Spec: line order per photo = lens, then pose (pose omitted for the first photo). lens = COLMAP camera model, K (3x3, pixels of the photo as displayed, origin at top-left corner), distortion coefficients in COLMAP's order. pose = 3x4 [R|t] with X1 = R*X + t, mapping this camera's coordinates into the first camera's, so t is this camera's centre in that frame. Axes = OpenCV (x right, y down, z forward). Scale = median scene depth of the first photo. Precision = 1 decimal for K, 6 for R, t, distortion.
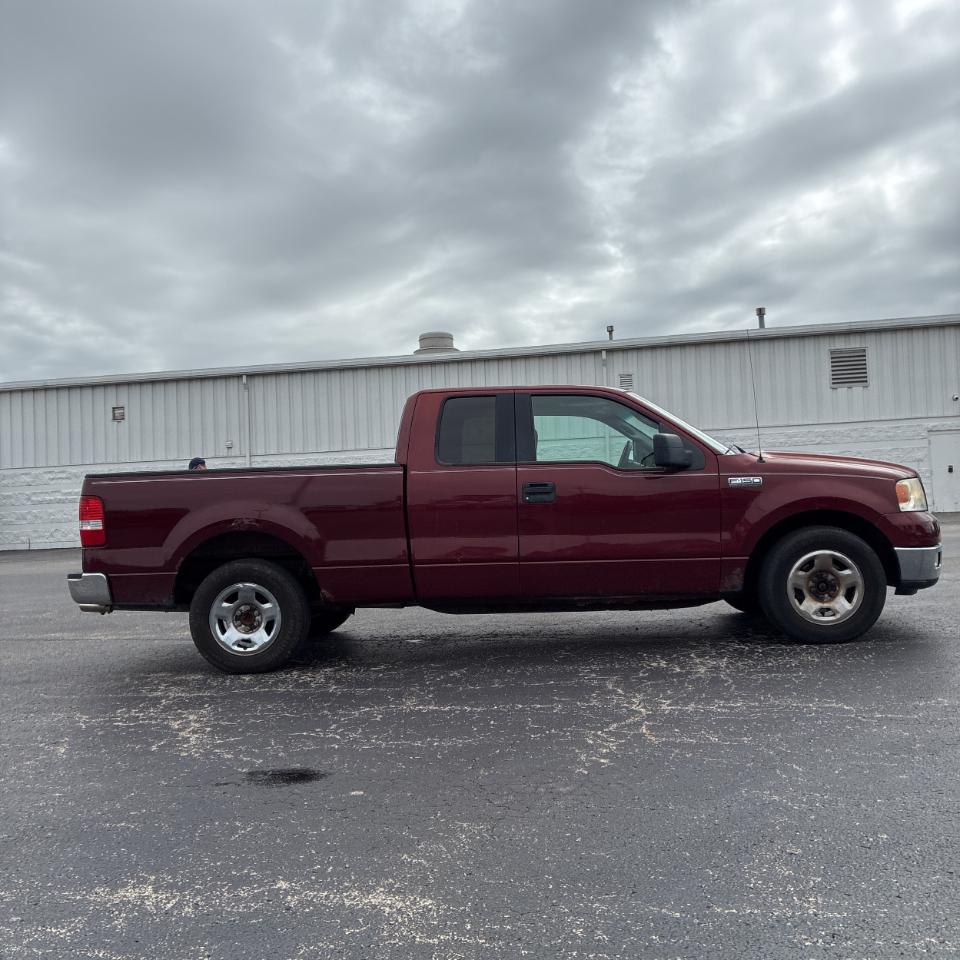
lens RADIAL K [[974.7, 0, 480.0], [0, 974.7, 480.0], [0, 0, 1]] dist [0.023000, 0.010772]
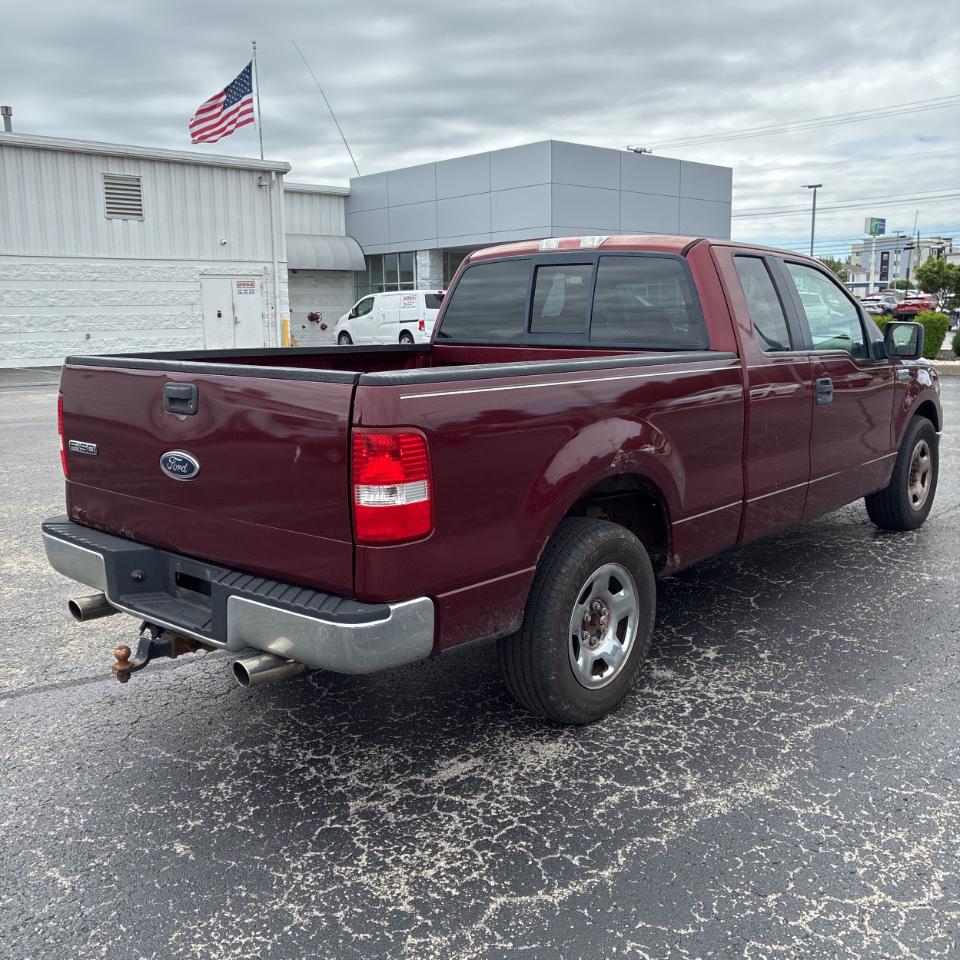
lens RADIAL K [[974.7, 0, 480.0], [0, 974.7, 480.0], [0, 0, 1]] dist [0.023000, 0.010772]
pose [[0.614661, -0.101209, 0.782272, -0.158956], [-0.033330, 0.987516, 0.153951, -0.006255], [-0.788087, -0.120701, 0.603614, 0.157404]]
